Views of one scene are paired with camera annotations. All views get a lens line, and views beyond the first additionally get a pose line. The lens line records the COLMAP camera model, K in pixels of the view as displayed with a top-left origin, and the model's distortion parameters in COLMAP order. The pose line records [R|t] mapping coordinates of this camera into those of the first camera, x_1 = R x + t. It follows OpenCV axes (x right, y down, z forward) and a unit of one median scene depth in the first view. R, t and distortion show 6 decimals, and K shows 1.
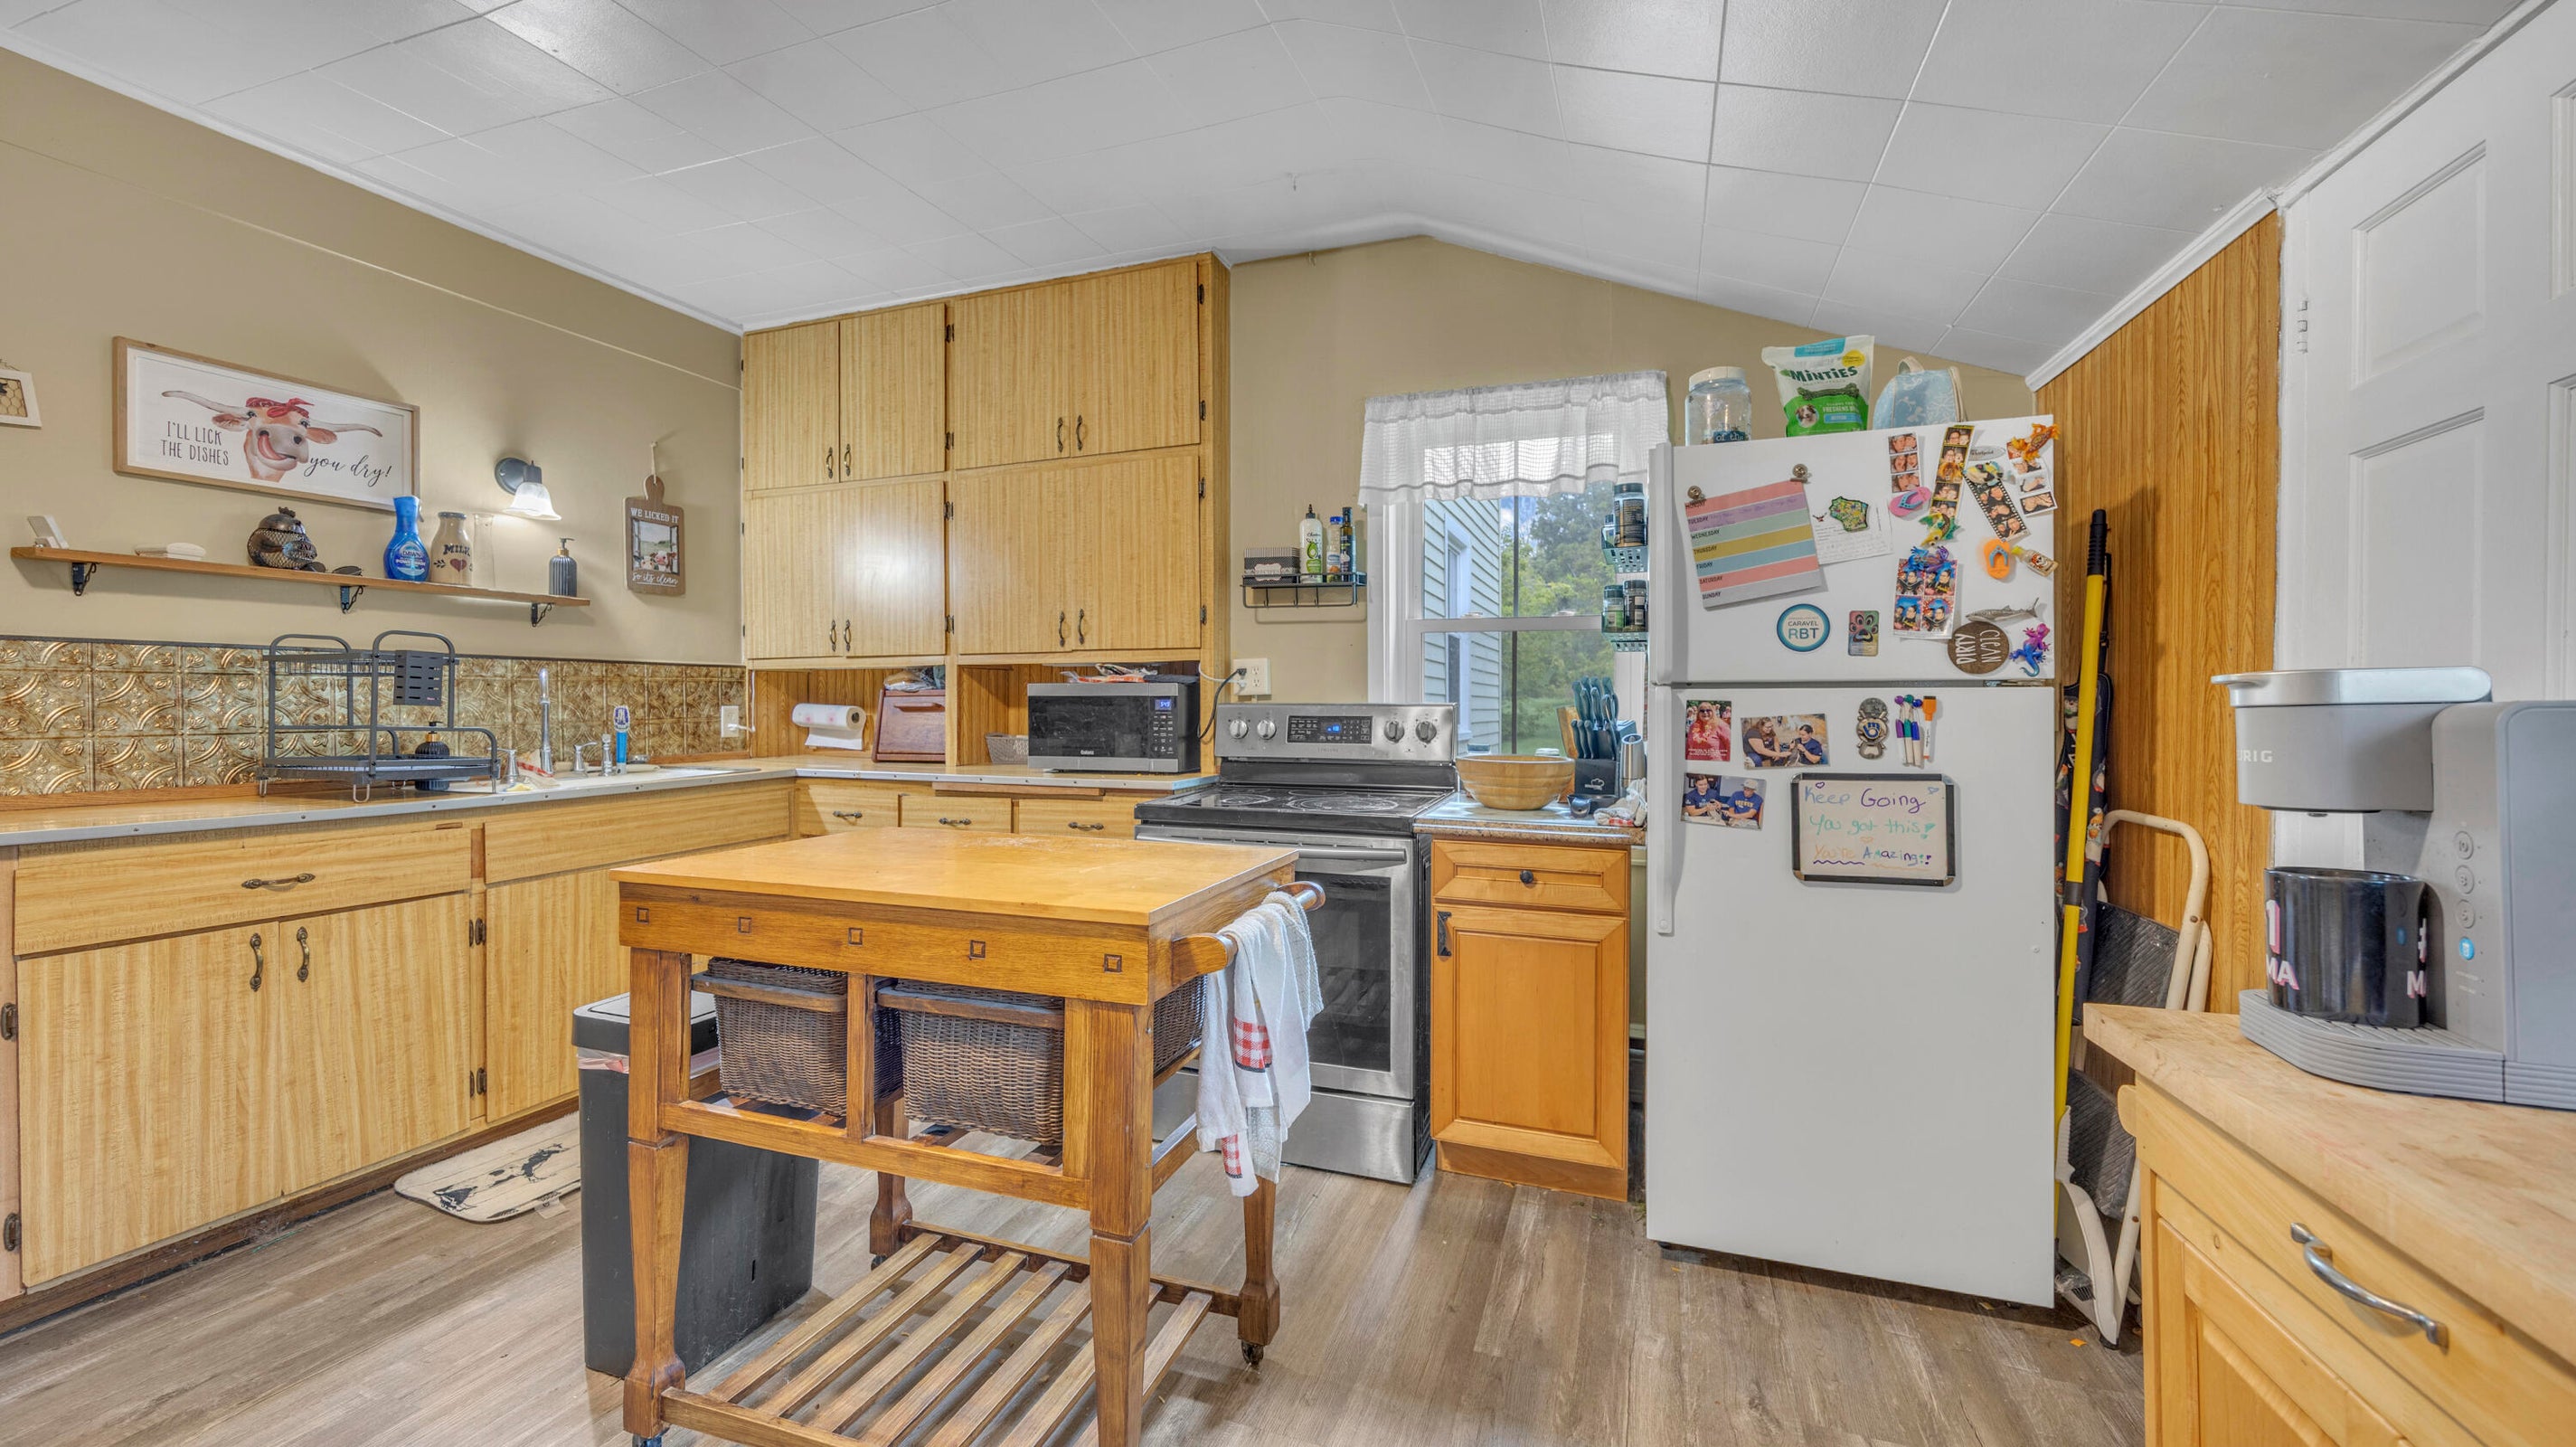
lens RADIAL K [[996.3, 0, 1288.4], [0, 996.3, 712.7], [0, 0, 1]] dist [-0.008004, -0.000004]
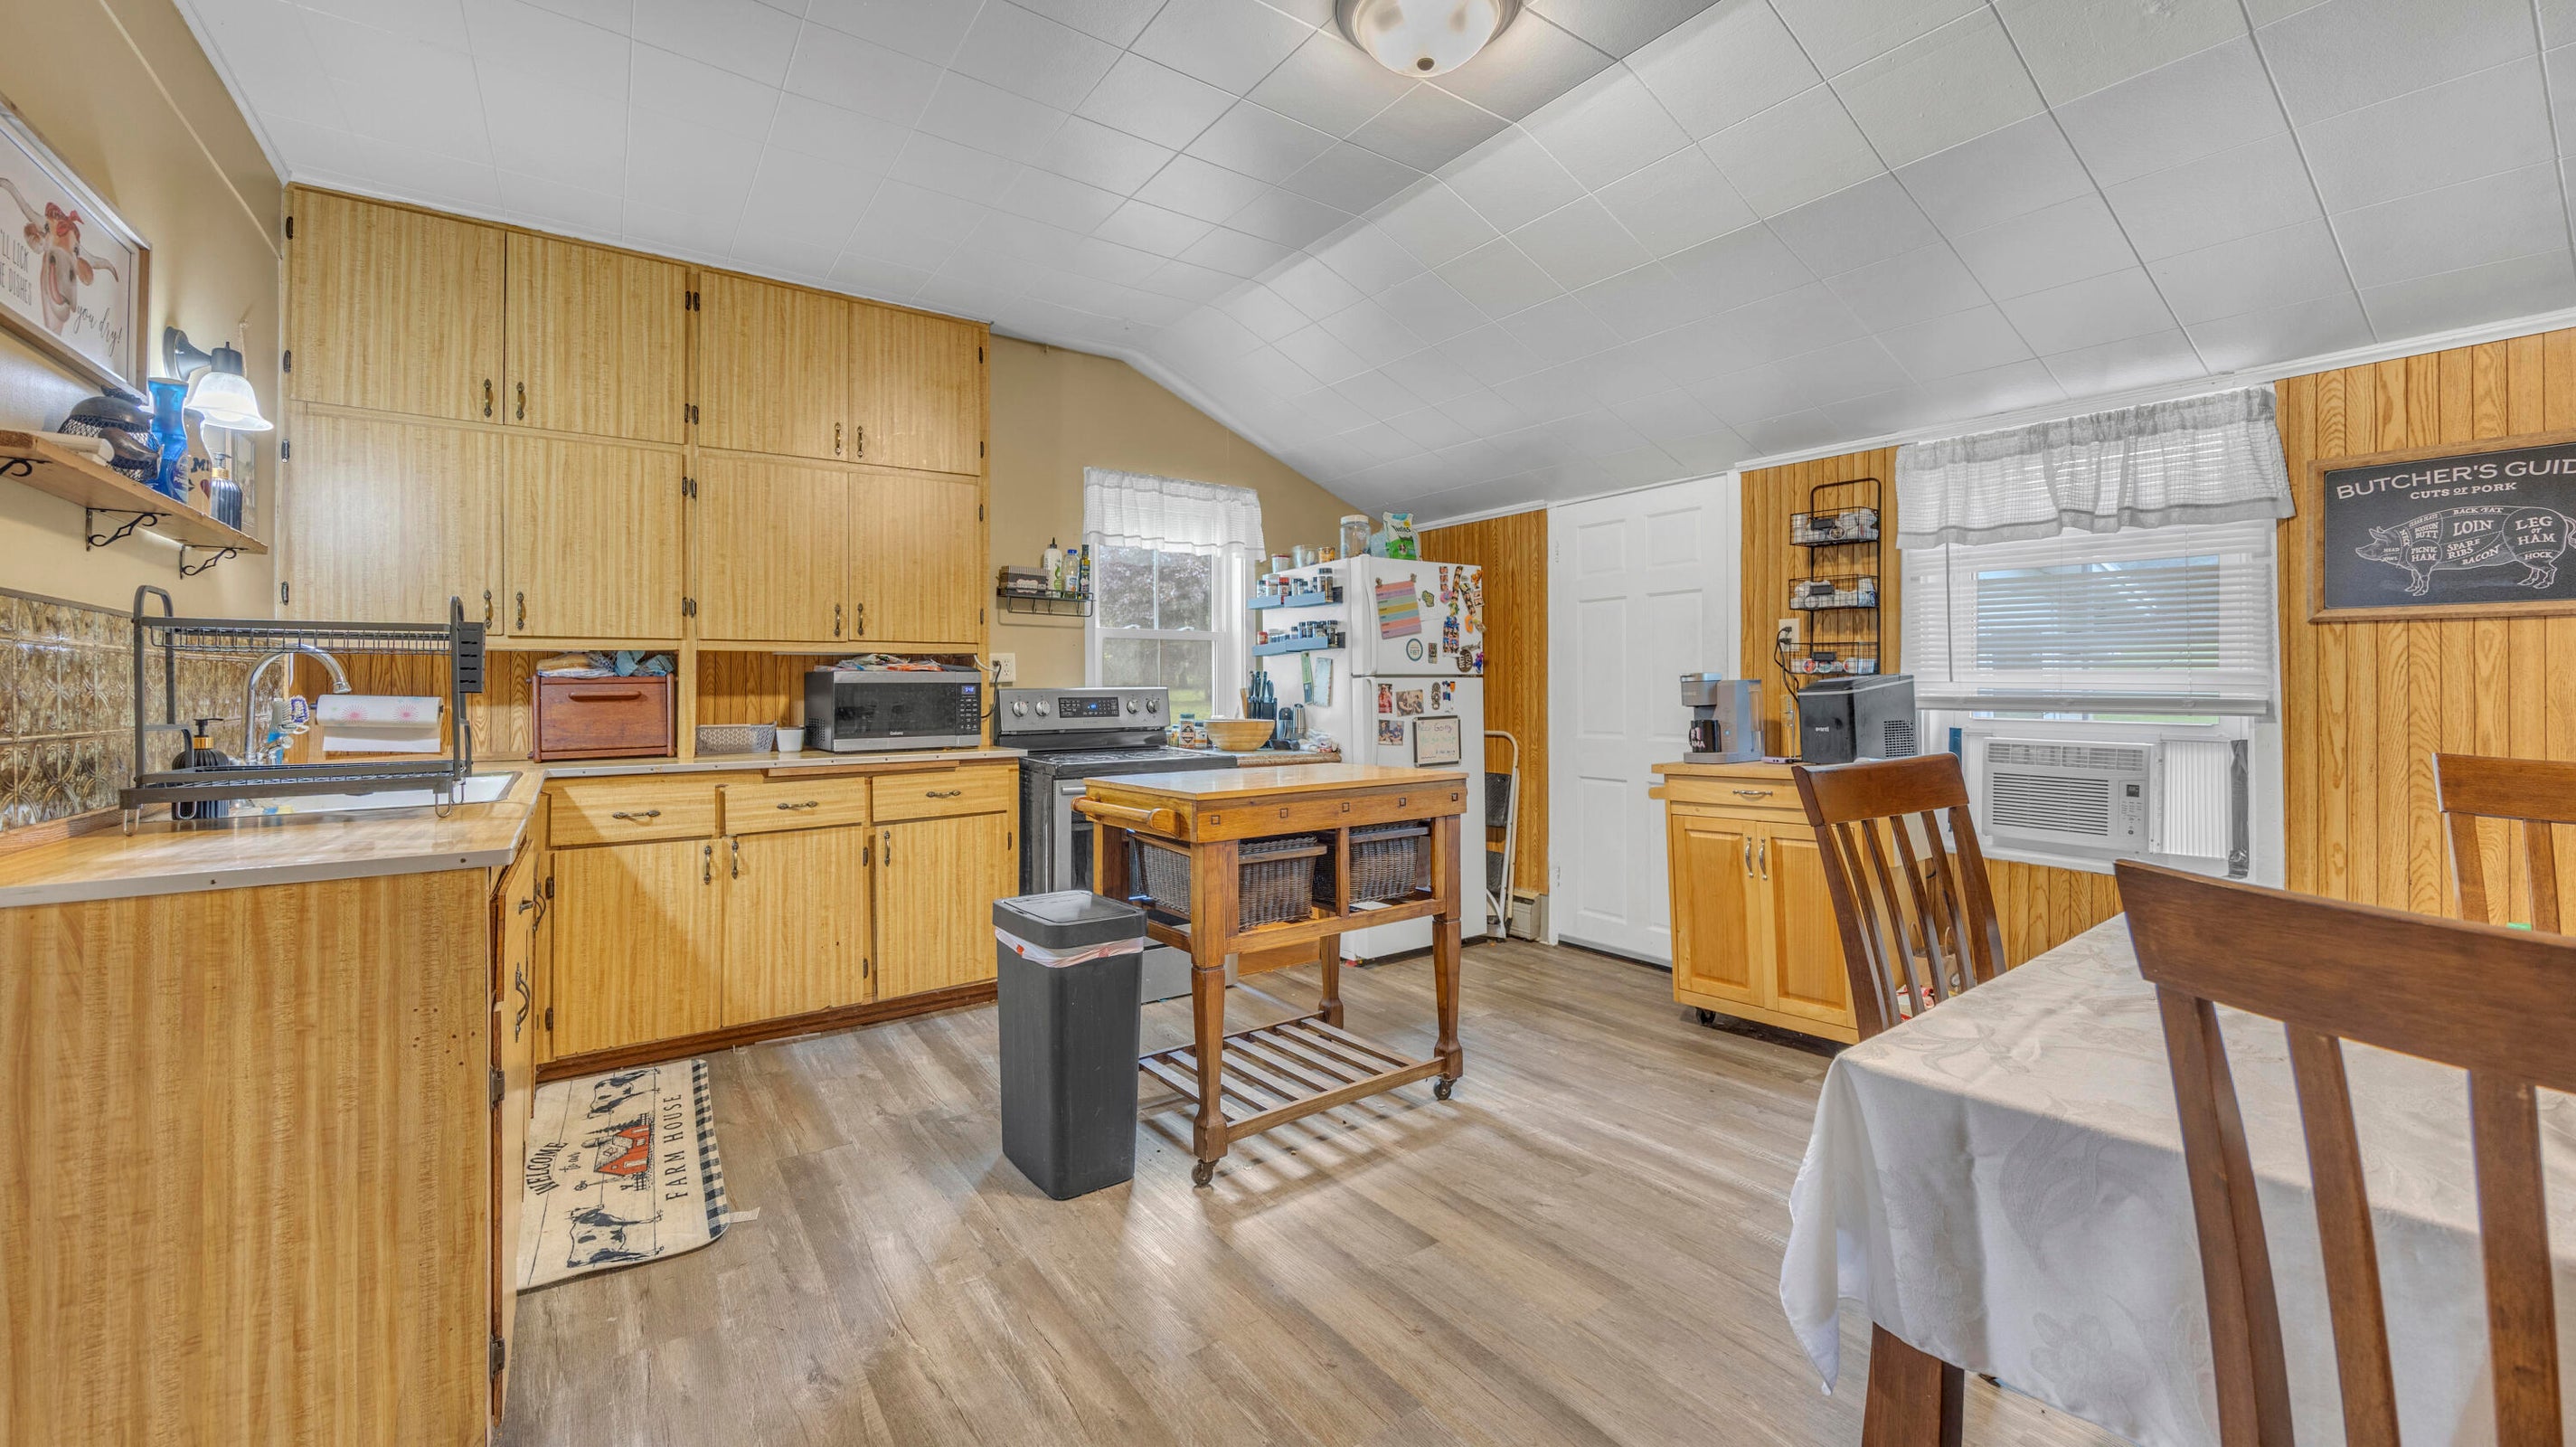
lens RADIAL K [[996.3, 0, 1273.0], [0, 996.3, 682.5], [0, 0, 1]] dist [-0.008004, -0.000004]
pose [[0.572164, 0.002156, 0.820137, -1.133294], [0.018935, 0.999695, -0.015838, 0.010946], [-0.819921, 0.024591, 0.571948, 0.016784]]
